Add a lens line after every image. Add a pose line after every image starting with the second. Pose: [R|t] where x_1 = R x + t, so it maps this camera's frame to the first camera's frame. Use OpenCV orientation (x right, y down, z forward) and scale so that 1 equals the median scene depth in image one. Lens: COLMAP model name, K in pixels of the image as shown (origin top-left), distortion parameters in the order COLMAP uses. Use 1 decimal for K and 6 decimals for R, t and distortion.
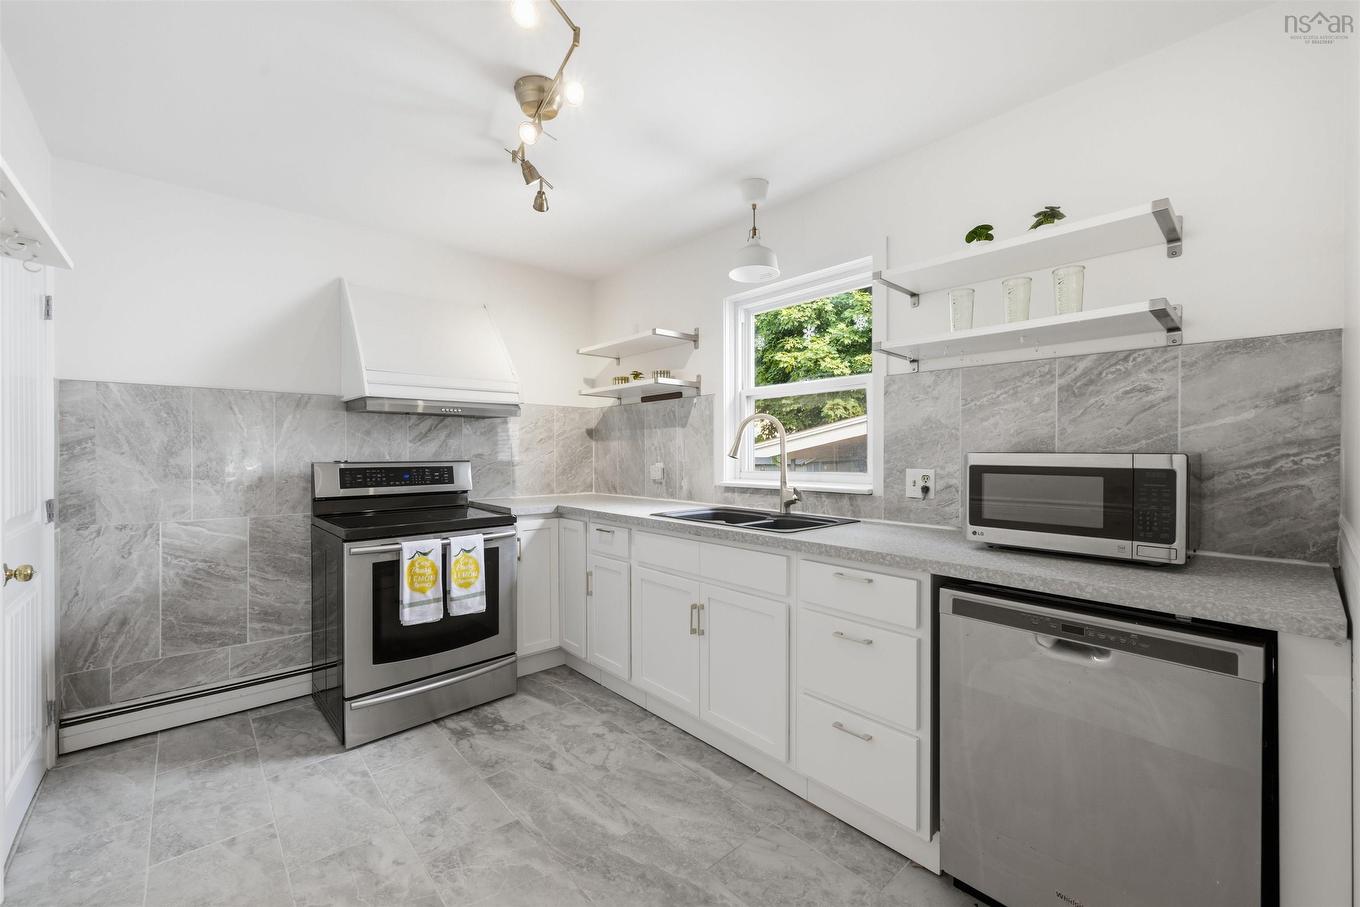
lens RADIAL K [[557.7, 0, 680.0], [0, 557.7, 453.5], [0, 0, 1]] dist [0.000519, 0.000013]
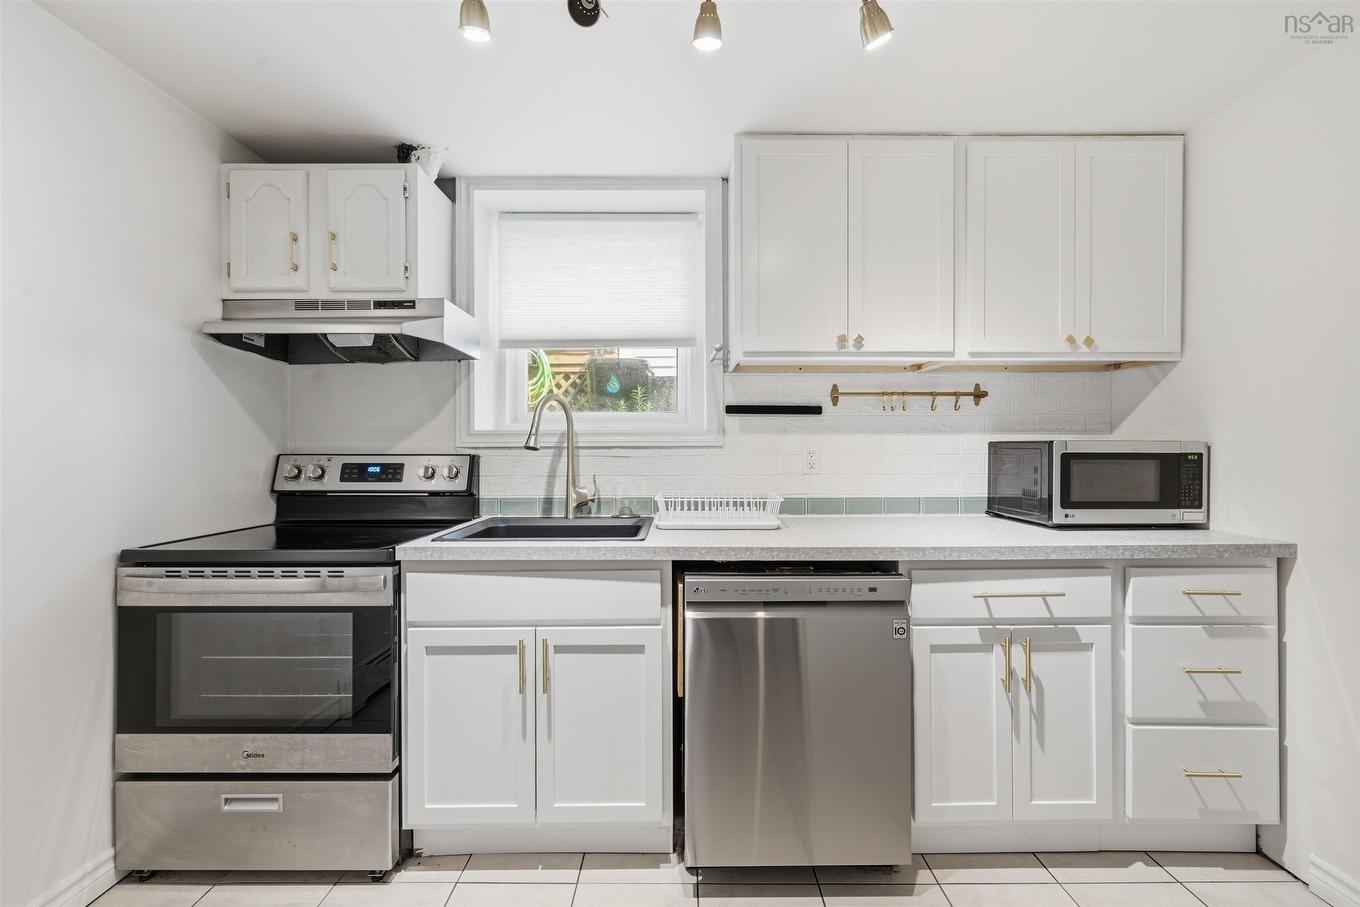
lens RADIAL K [[535.6, 0, 679.0], [0, 535.6, 447.1], [0, 0, 1]] dist [-0.000872, -0.000125]
pose [[0.654255, -0.004767, 0.756259, -0.671107], [0.005080, 0.999985, 0.001909, 0.003185], [-0.756257, 0.002593, 0.654269, 0.799391]]
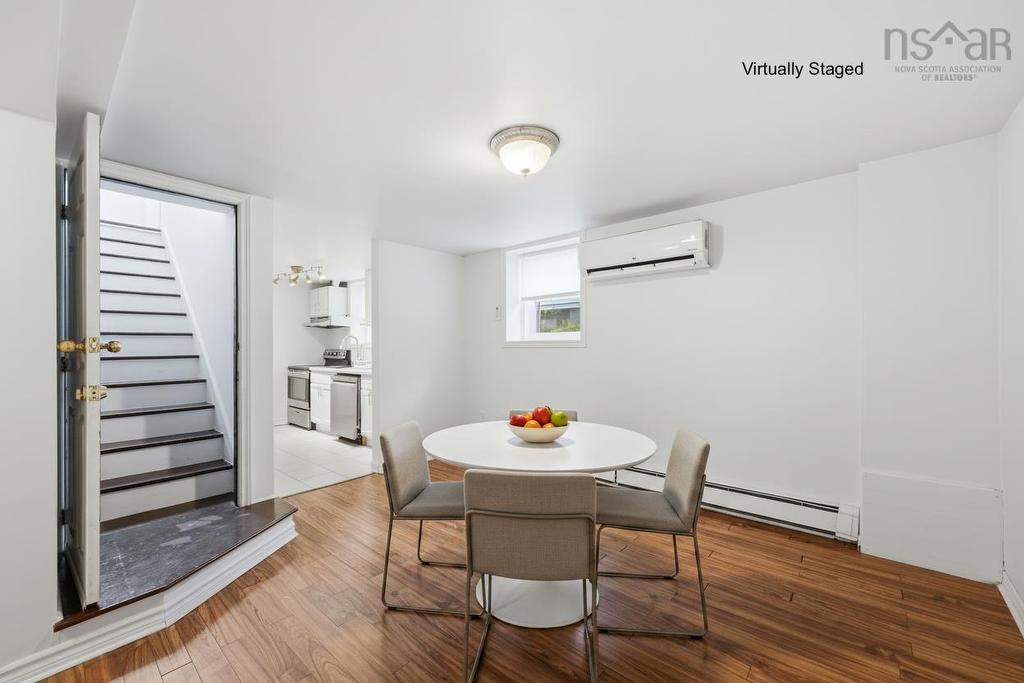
lens RADIAL K [[403.3, 0, 511.3], [0, 403.3, 336.7], [0, 0, 1]] dist [-0.000872, -0.000125]
pose [[0.988942, -0.015399, 0.147501, 0.809551], [0.018329, 0.999660, -0.018525, -0.004860], [-0.147166, 0.021024, 0.988888, -1.830073]]
